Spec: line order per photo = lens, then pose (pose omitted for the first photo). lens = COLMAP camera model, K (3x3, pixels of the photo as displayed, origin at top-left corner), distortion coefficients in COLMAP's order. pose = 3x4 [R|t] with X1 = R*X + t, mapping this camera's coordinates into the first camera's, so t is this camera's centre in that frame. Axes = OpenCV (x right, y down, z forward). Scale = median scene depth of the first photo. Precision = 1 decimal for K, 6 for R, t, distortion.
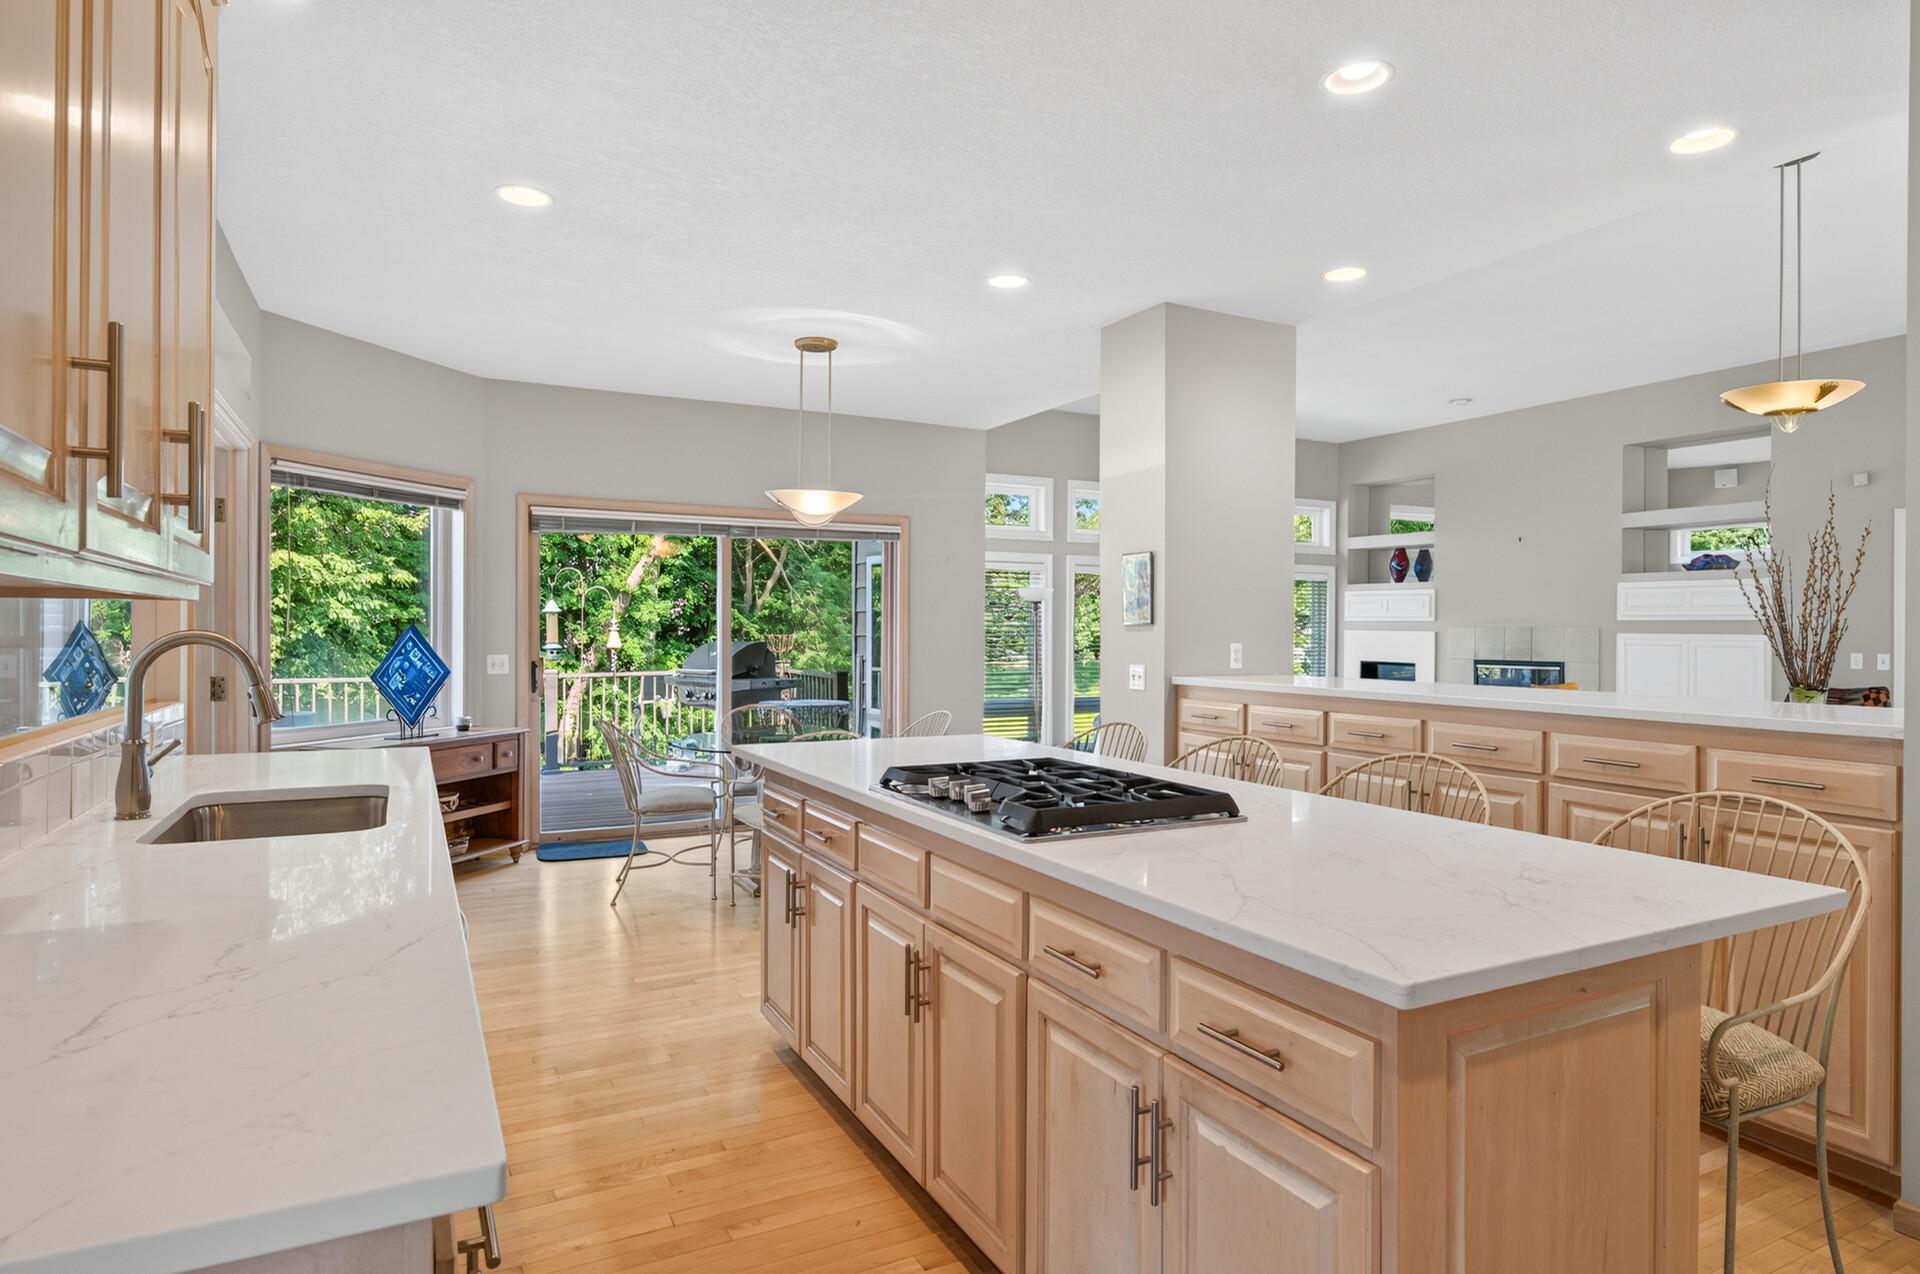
lens RADIAL K [[1117.8, 0, 965.7], [0, 1117.8, 625.7], [0, 0, 1]] dist [0.029240, 0.000480]
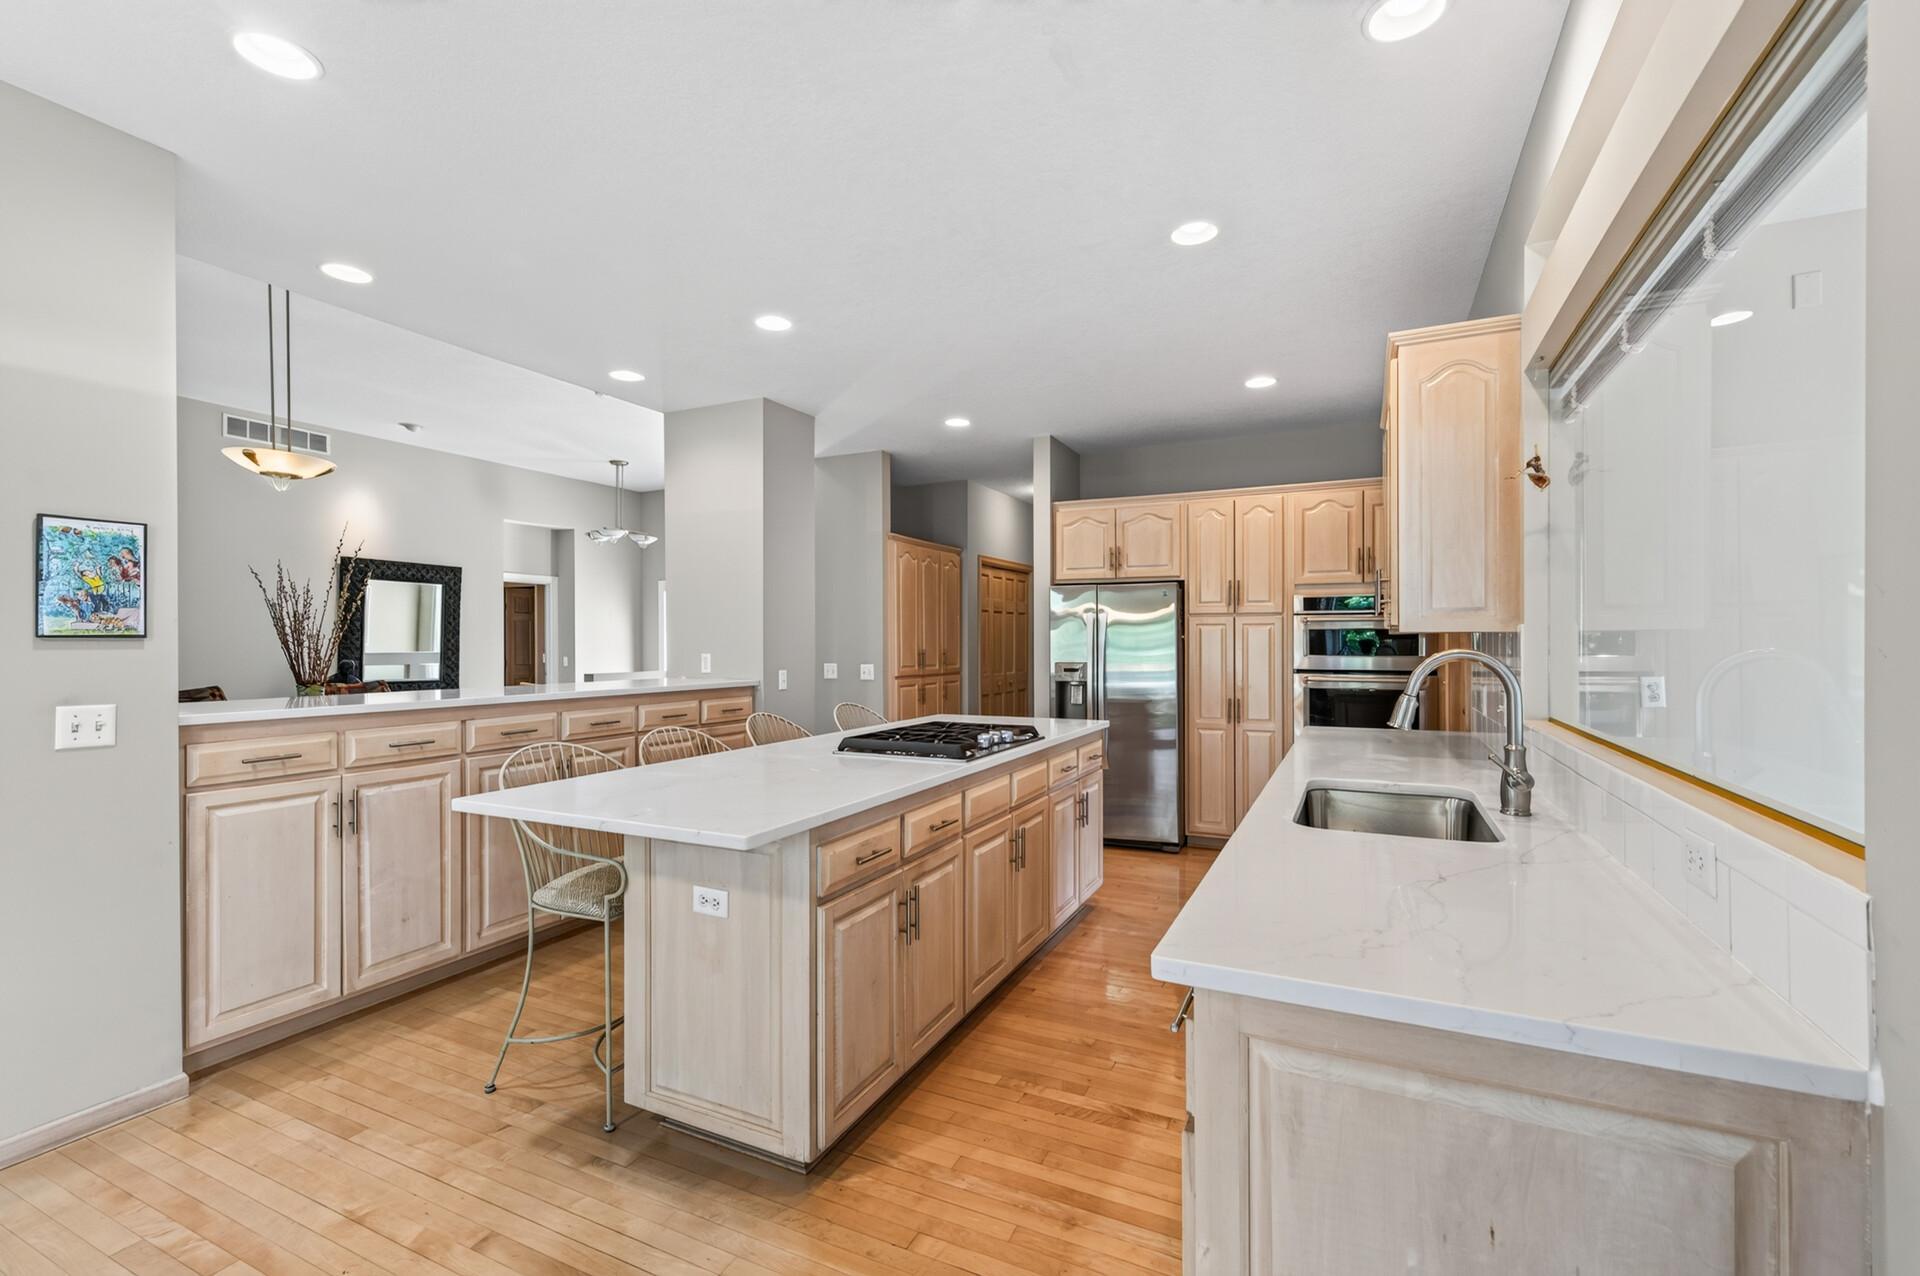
lens RADIAL K [[826.9, 0, 959.2], [0, 826.9, 650.9], [0, 0, 1]] dist [-0.002957, -0.000035]
pose [[-0.605116, -0.011442, 0.796055, -0.695298], [-0.000277, 0.999900, 0.014161, -0.001778], [-0.796137, 0.008349, -0.605058, 1.289294]]
